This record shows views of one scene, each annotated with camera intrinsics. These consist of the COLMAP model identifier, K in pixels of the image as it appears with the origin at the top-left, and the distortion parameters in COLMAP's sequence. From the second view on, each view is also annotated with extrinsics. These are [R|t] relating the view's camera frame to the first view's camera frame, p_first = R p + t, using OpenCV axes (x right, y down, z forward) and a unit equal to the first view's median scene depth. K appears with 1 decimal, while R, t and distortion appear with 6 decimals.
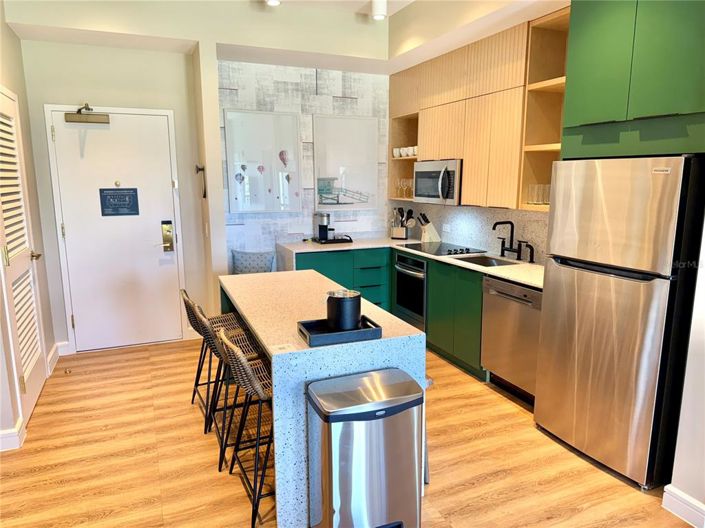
lens RADIAL K [[499.3, 0, 354.0], [0, 499.3, 269.6], [0, 0, 1]] dist [0.118515, -0.158706]
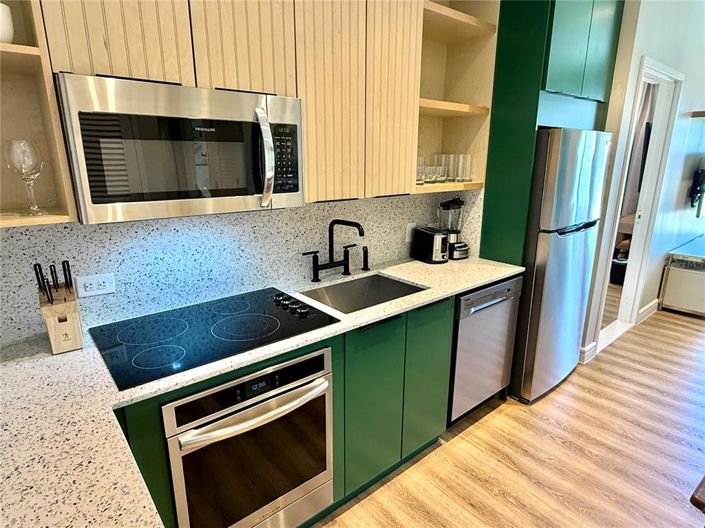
lens RADIAL K [[409.4, 0, 352.5], [0, 409.4, 264.0], [0, 0, 1]] dist [0.001652, 0.001075]
pose [[-0.285096, -0.238702, 0.928300, -0.136464], [0.176330, 0.938903, 0.295582, -0.153574], [-0.942140, 0.247957, -0.225588, 0.904530]]
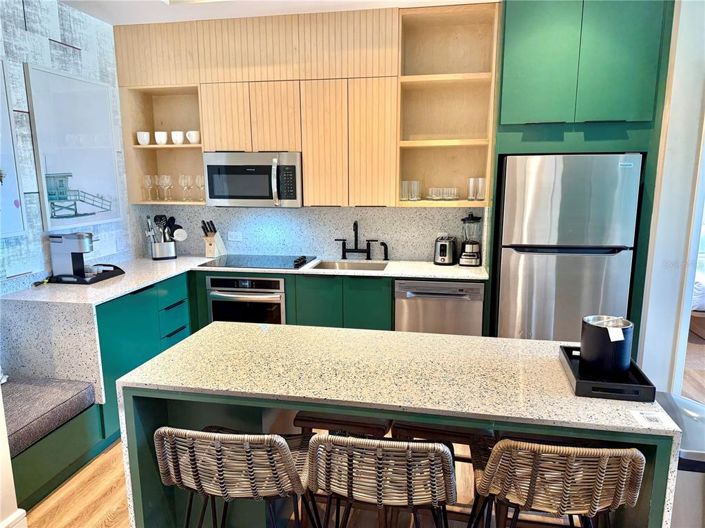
lens RADIAL K [[499.3, 0, 354.0], [0, 499.3, 269.6], [0, 0, 1]] dist [0.118515, -0.158706]
pose [[0.553650, -0.158137, 0.817596, -0.385084], [0.157086, 0.984010, 0.083951, -0.069275], [-0.817799, 0.081954, 0.569639, 0.392266]]
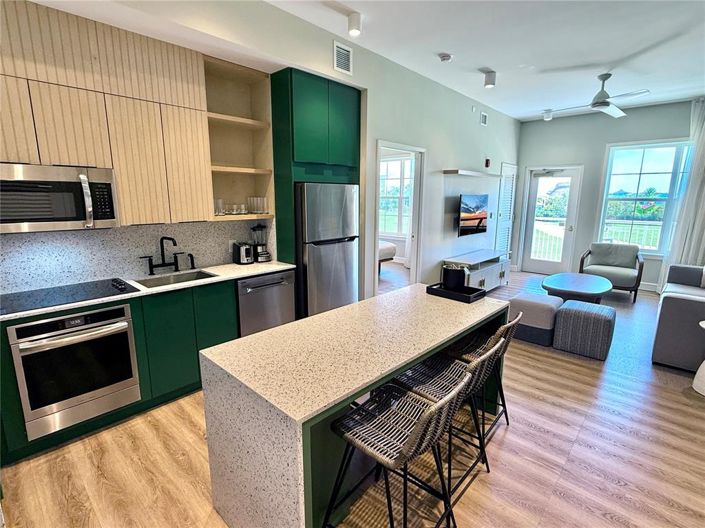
lens RADIAL K [[351.1, 0, 352.5], [0, 351.1, 264.0], [0, 0, 1]] dist [0.001234, 0.000493]
pose [[-0.406486, -0.171930, 0.897335, -0.391652], [0.166372, 0.951786, 0.257729, -0.132180], [-0.898382, 0.254055, -0.358283, 0.757821]]
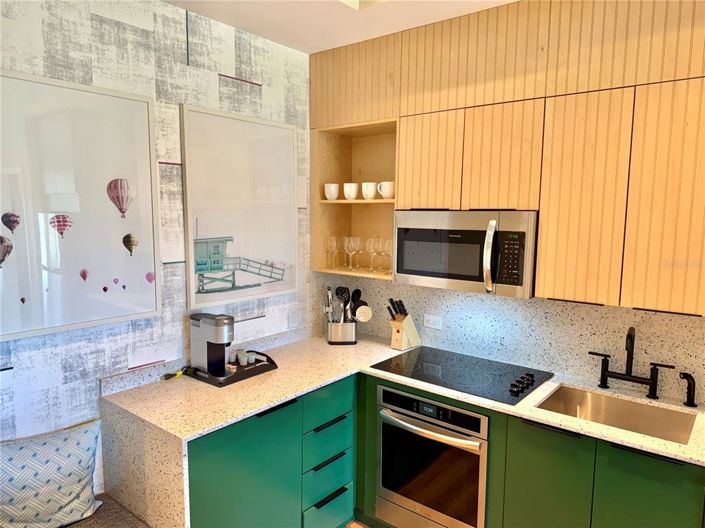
lens RADIAL K [[498.7, 0, 353.6], [0, 498.7, 265.5], [0, 0, 1]] dist [0.061106, -0.073569]
pose [[0.885155, -0.041572, 0.463435, -0.163002], [0.073770, 0.995942, -0.051561, -0.127042], [-0.459410, 0.079827, 0.884630, 0.537045]]
